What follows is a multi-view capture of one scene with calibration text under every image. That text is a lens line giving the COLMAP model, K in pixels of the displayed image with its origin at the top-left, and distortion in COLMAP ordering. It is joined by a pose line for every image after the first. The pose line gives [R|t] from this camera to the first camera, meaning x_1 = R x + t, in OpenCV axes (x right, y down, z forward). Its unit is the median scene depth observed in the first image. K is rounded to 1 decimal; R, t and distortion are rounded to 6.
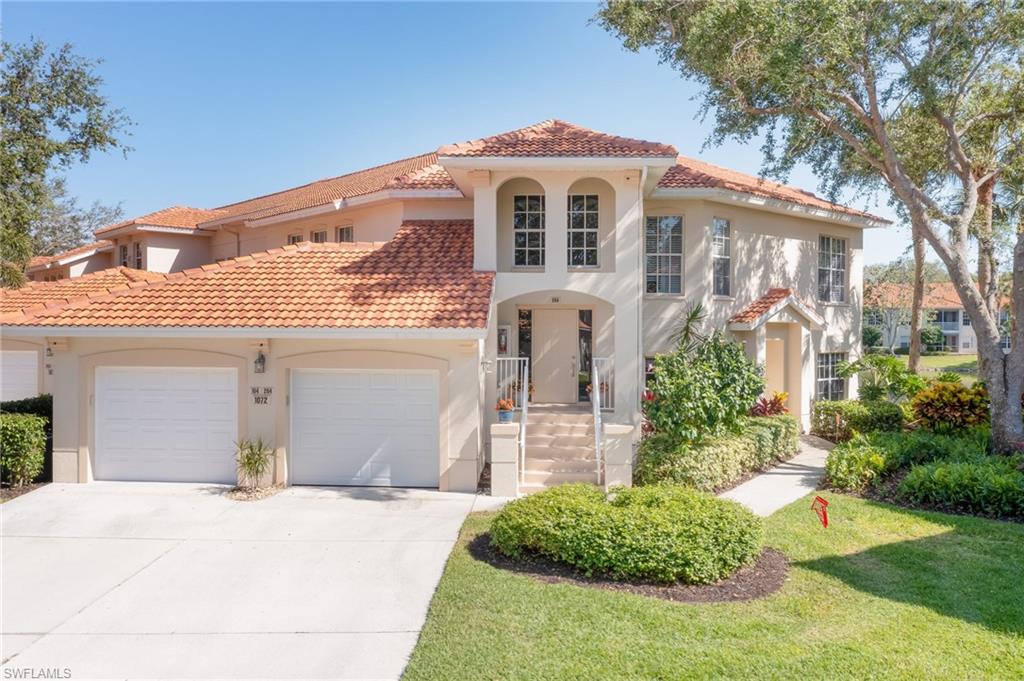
lens RADIAL K [[820.6, 0, 512.0], [0, 820.6, 340.5], [0, 0, 1]] dist [-0.007847, 0.006857]
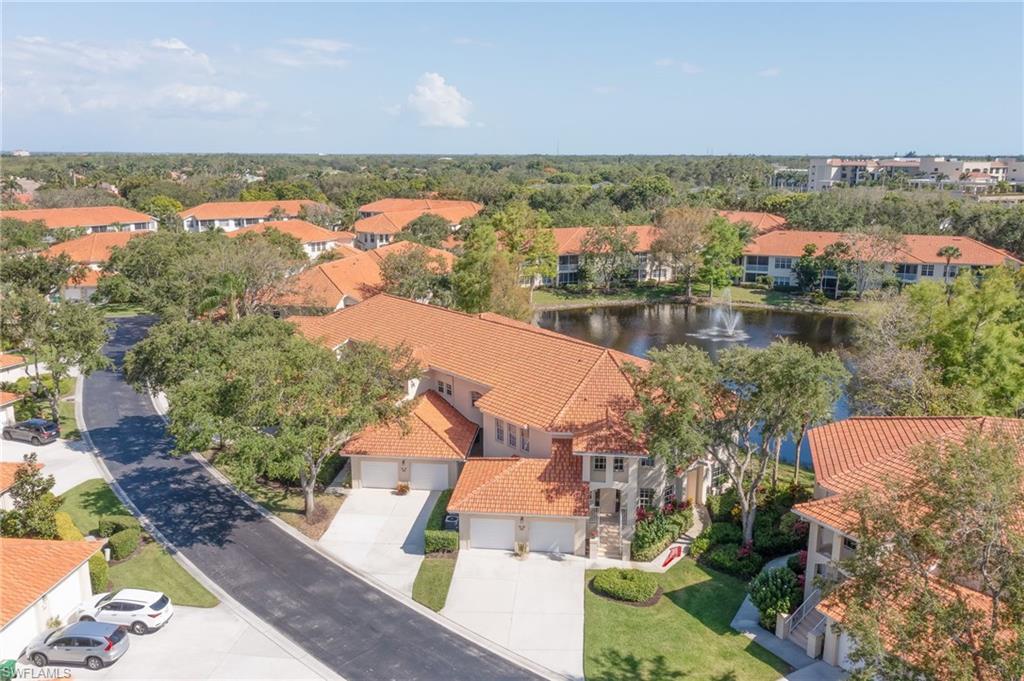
lens RADIAL K [[820.6, 0, 512.0], [0, 820.6, 340.5], [0, 0, 1]] dist [-0.007847, 0.006857]
pose [[0.999102, 0.008126, -0.041574, -0.150670], [0.000679, 0.978230, 0.207524, -1.000812], [0.042356, -0.207366, 0.977346, -1.550333]]
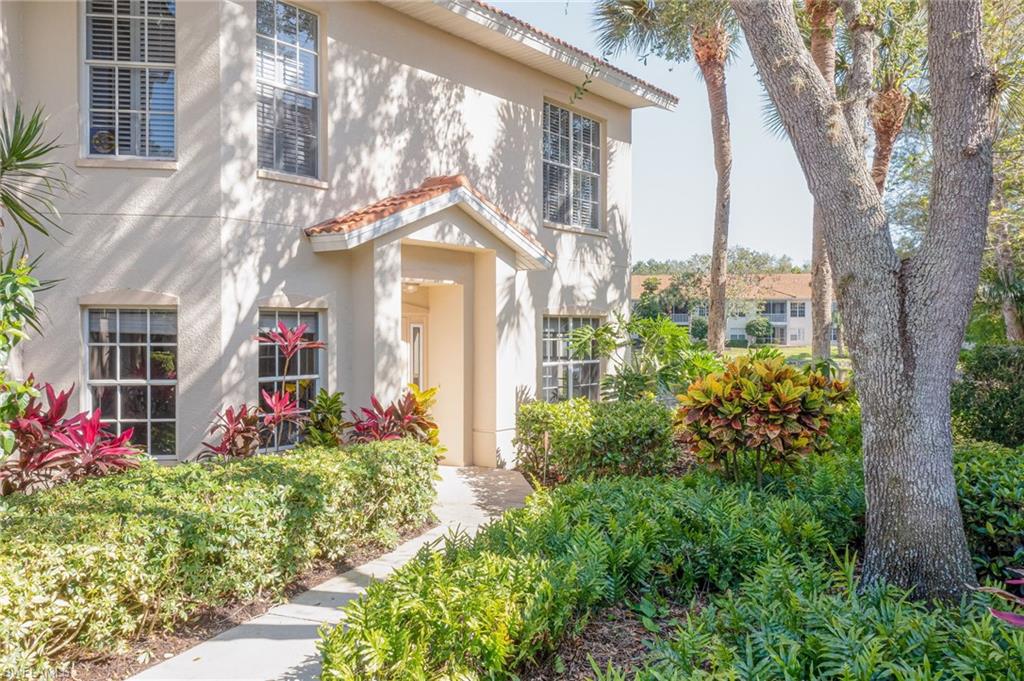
lens RADIAL K [[820.6, 0, 512.0], [0, 820.6, 340.5], [0, 0, 1]] dist [-0.007847, 0.006857]
pose [[0.984691, -0.005152, 0.174233, 0.296682], [0.005000, 0.999987, 0.001310, 0.036521], [-0.174238, -0.000419, 0.984704, 0.534035]]
